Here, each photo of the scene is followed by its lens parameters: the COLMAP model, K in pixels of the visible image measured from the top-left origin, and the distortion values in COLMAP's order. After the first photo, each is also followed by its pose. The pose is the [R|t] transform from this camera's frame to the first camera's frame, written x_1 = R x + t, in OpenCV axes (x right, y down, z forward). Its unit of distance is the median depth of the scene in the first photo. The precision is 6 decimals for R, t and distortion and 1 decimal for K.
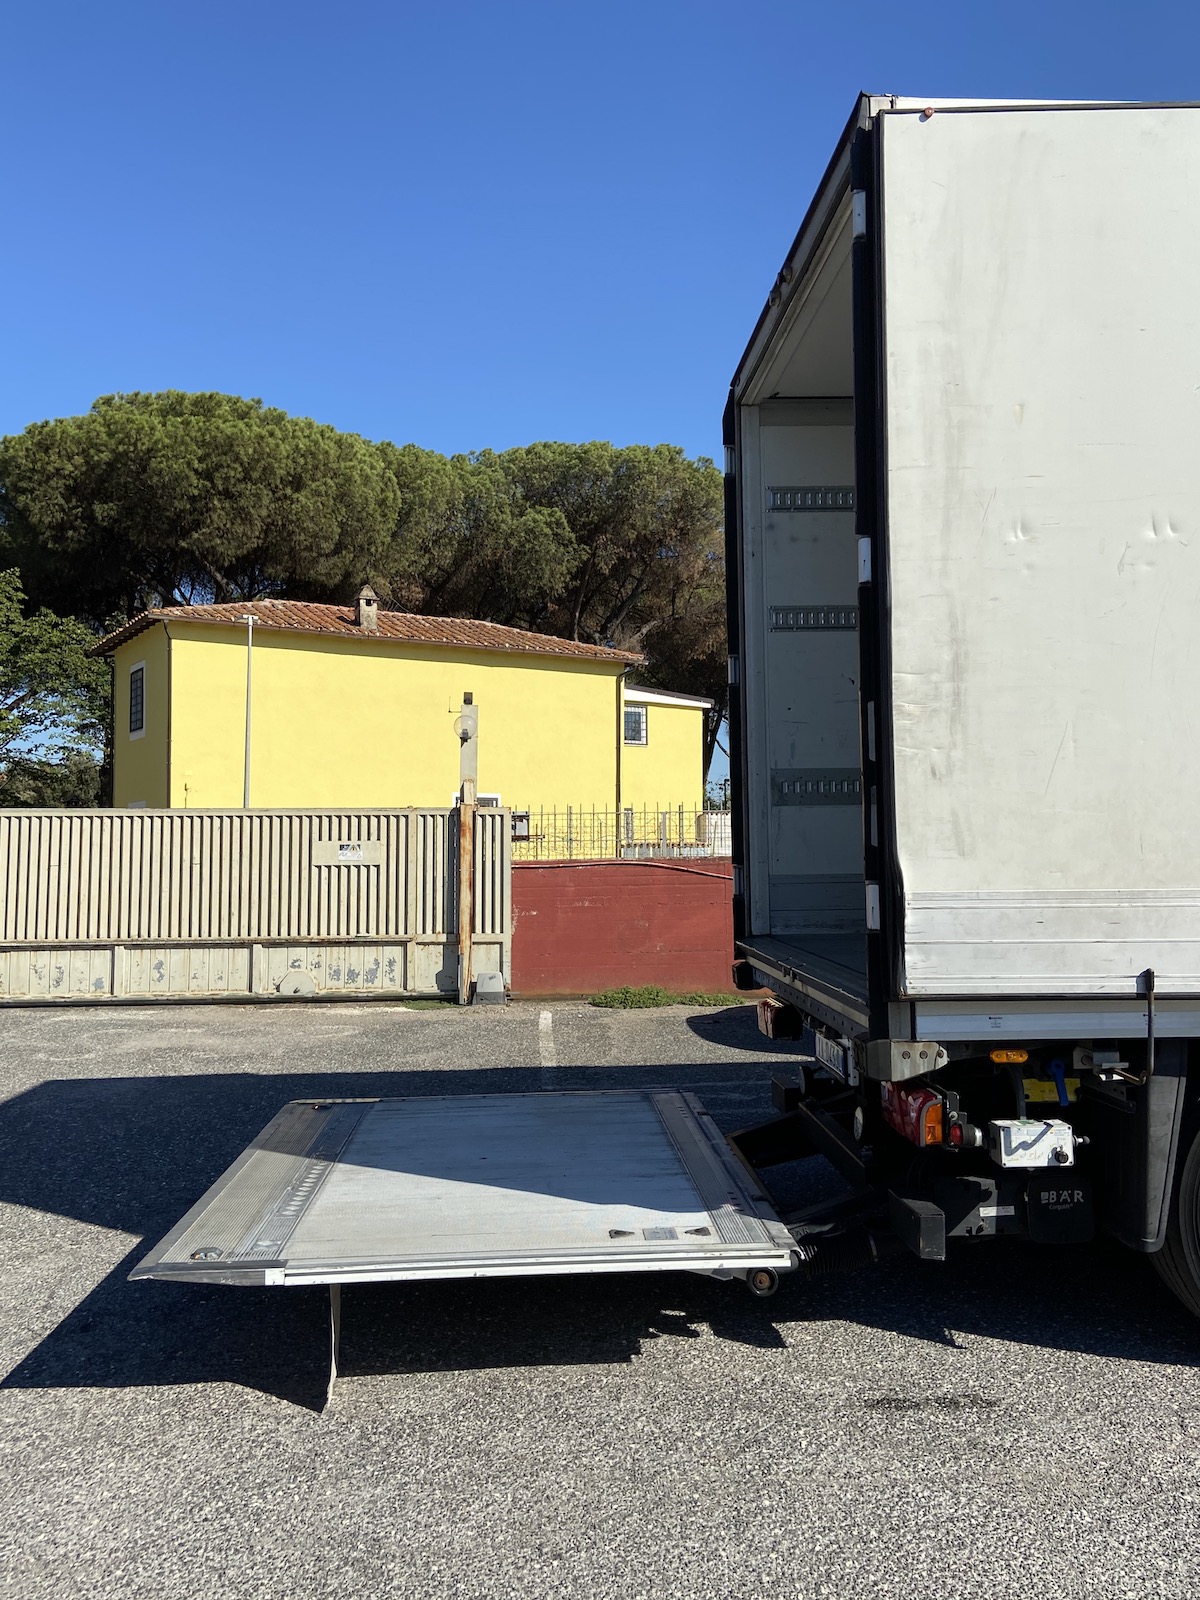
lens RADIAL K [[1313.6, 0, 601.3], [0, 1313.6, 795.3], [0, 0, 1]] dist [0.121421, -0.148520]
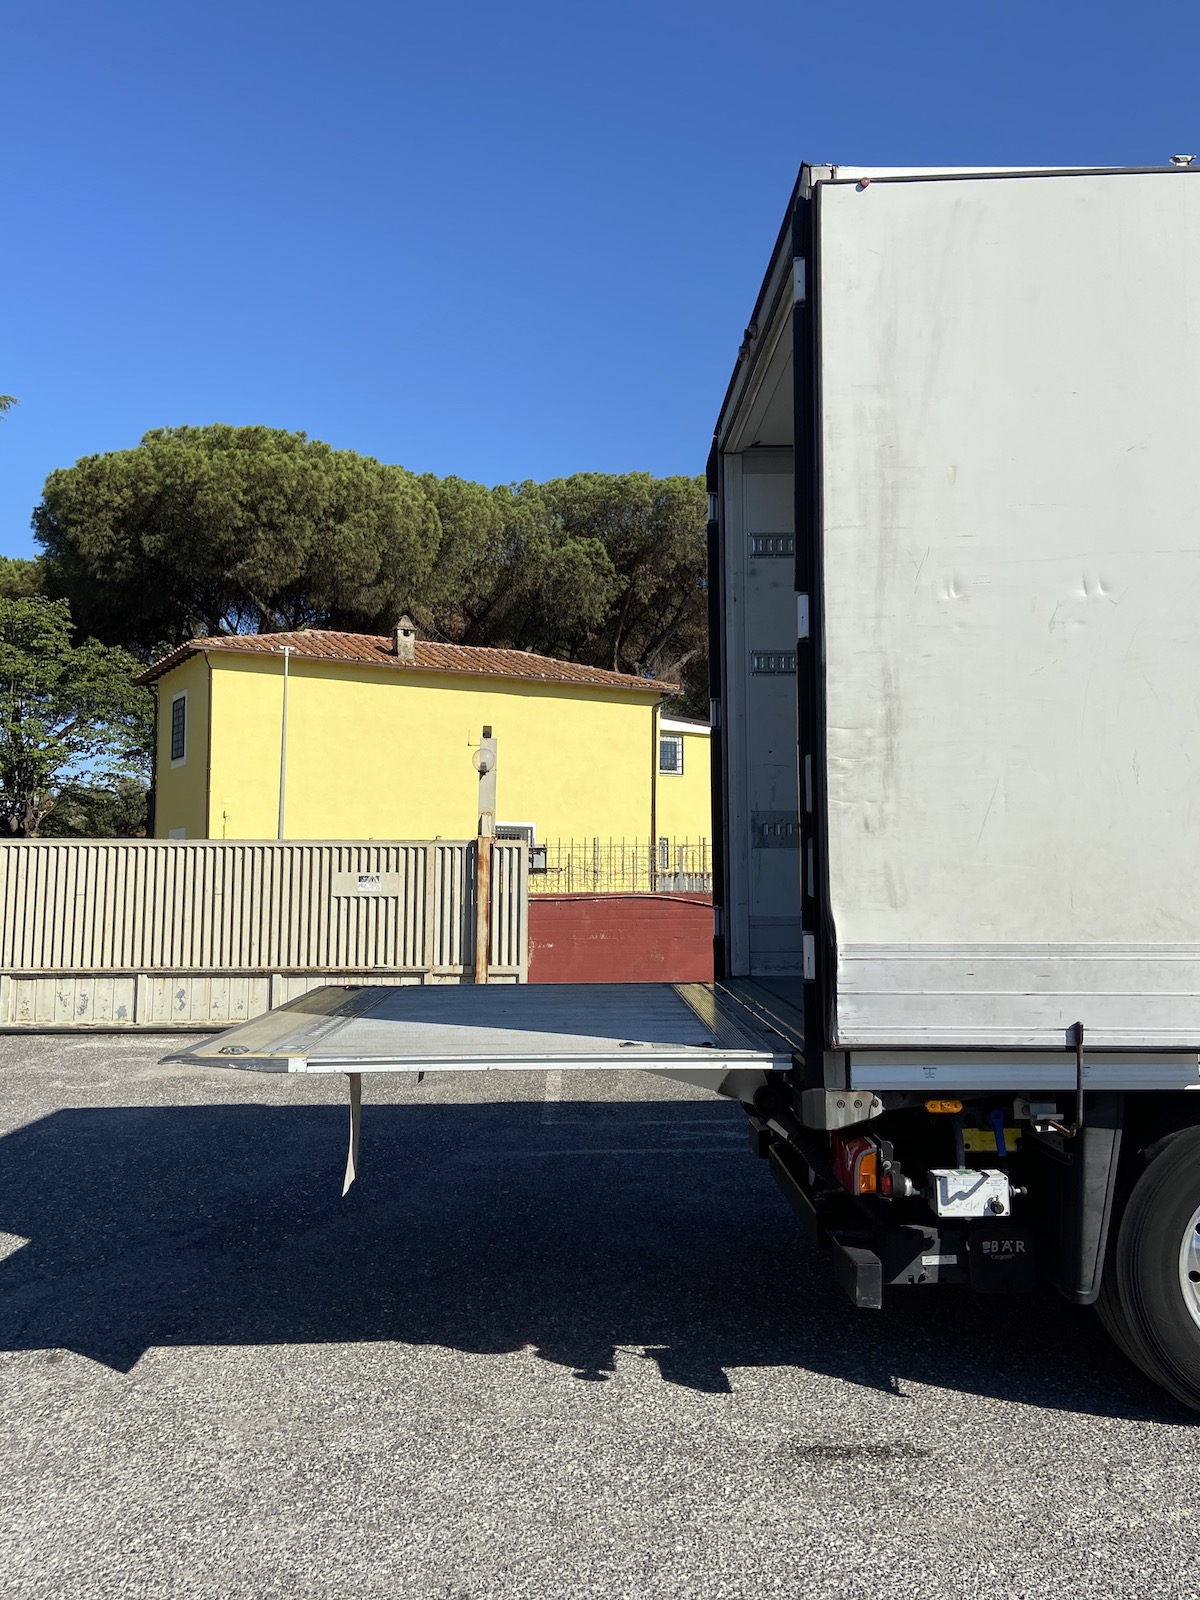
lens RADIAL K [[1316.4, 0, 604.1], [0, 1316.4, 800.4], [0, 0, 1]] dist [0.119423, -0.147040]
pose [[0.999418, 0.005925, -0.033595, 0.022858], [-0.006477, 0.999846, -0.016329, -0.005101], [0.033494, 0.016537, 0.999302, -0.006628]]
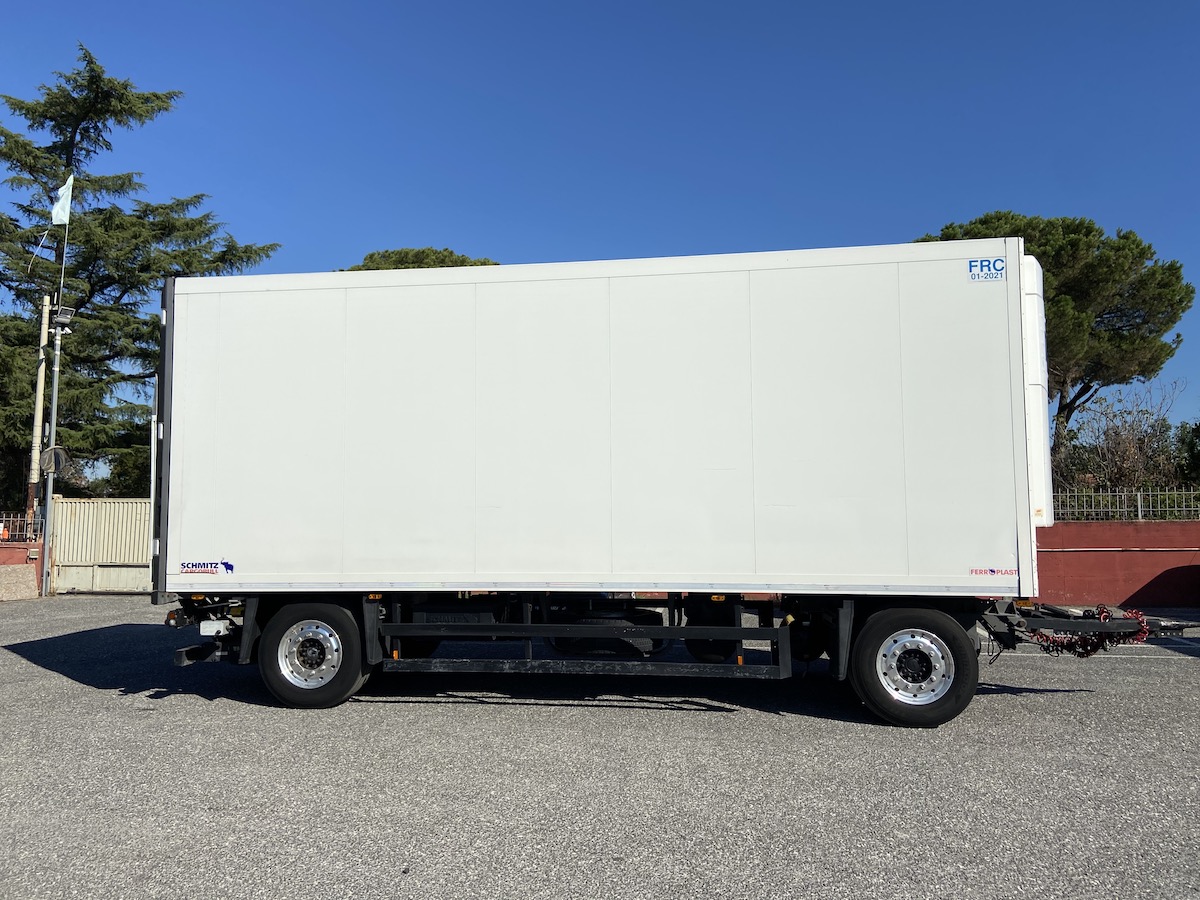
lens RADIAL K [[898.7, 0, 600.0], [0, 898.7, 450.0], [0, 0, 1]] dist [0.115986, -0.133341]
pose [[0.979725, -0.006226, -0.200253, 0.456683], [-0.000146, 0.999495, -0.031789, -0.020632], [0.200349, 0.031174, 0.979228, -0.242617]]
